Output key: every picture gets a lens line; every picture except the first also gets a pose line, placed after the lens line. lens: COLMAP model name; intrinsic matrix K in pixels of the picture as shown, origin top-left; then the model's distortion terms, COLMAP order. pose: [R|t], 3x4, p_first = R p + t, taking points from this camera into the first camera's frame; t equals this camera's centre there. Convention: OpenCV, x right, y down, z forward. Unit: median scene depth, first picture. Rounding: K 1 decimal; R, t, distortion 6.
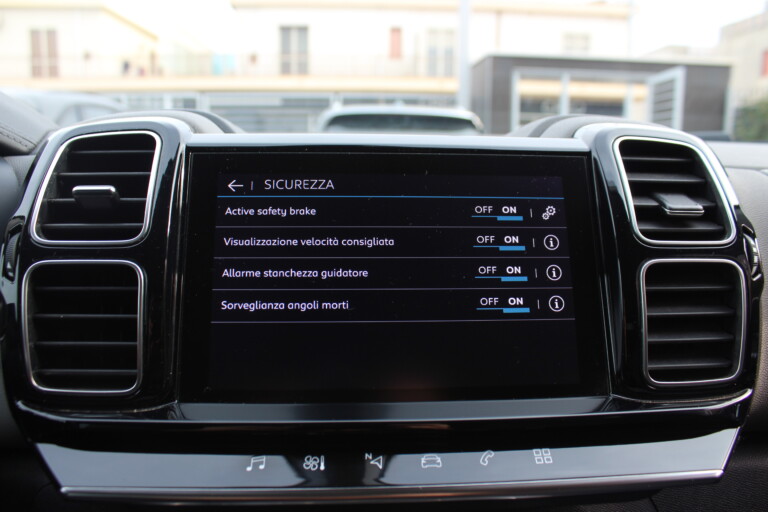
lens RADIAL K [[638.3, 0, 385.9], [0, 638.3, 252.5], [0, 0, 1]] dist [-0.150119, 0.098986]
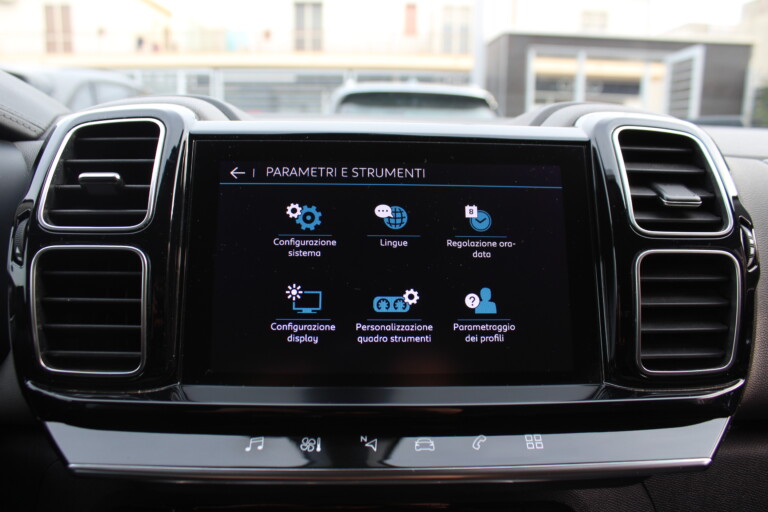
lens RADIAL K [[638.3, 0, 384.8], [0, 638.3, 254.1], [0, 0, 1]] dist [-0.150119, 0.098986]
pose [[0.999709, 0.010361, -0.021804, 0.023789], [-0.009550, 0.999271, 0.036970, -0.015384], [0.022171, -0.036751, 0.999078, -0.018091]]
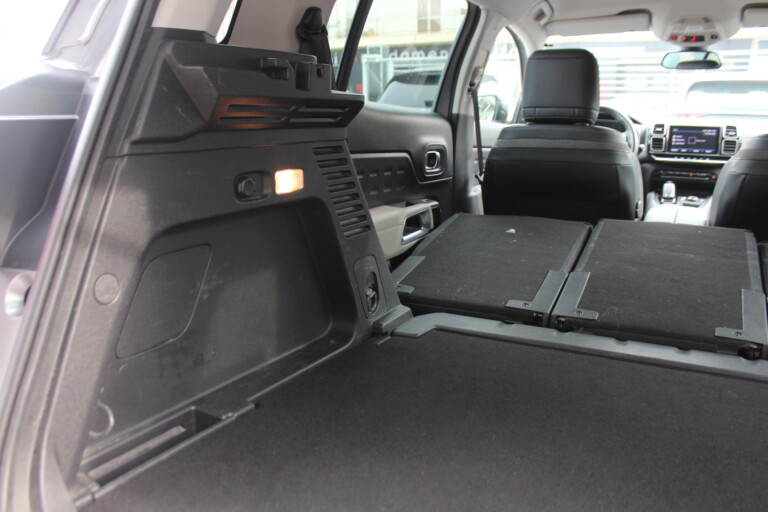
lens RADIAL K [[638.3, 0, 382.9], [0, 638.3, 254.2], [0, 0, 1]] dist [-0.150119, 0.098986]
pose [[0.861512, 0.106370, -0.496470, 0.728943], [-0.059962, 0.992281, 0.108548, 0.949551], [0.504185, -0.063746, 0.861240, -8.783223]]
